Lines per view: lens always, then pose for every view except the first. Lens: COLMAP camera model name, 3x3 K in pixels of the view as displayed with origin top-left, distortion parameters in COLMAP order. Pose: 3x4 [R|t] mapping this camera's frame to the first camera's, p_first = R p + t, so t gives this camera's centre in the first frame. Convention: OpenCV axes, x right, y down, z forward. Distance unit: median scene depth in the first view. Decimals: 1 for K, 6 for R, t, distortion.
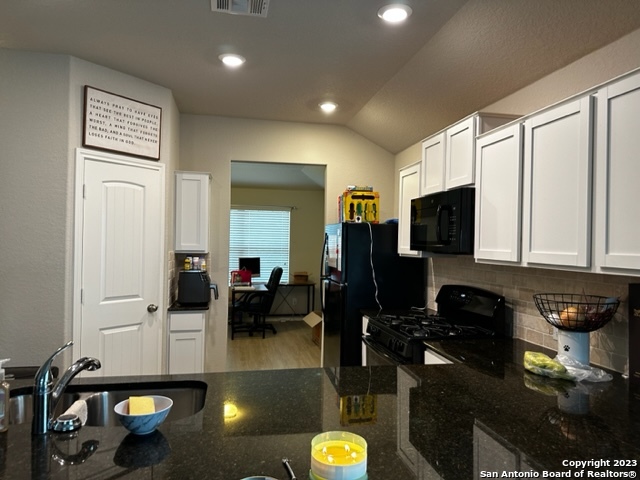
lens RADIAL K [[474.9, 0, 351.5], [0, 474.9, 241.7], [0, 0, 1]] dist [0.004060, -0.000658]
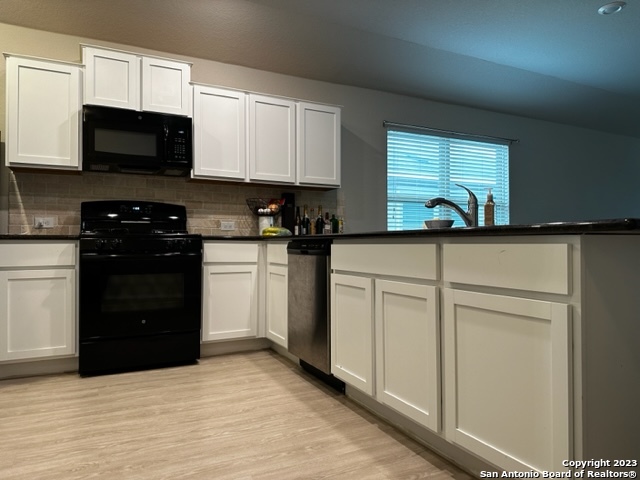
lens RADIAL K [[445.9, 0, 320.0], [0, 445.9, 240.0], [0, 0, 1]] dist [0.008239, -0.005471]
pose [[-0.207216, -0.011579, 0.978227, -0.681498], [-0.006115, 0.999926, 0.010541, 0.133797], [-0.978276, -0.003798, -0.207272, 0.606697]]
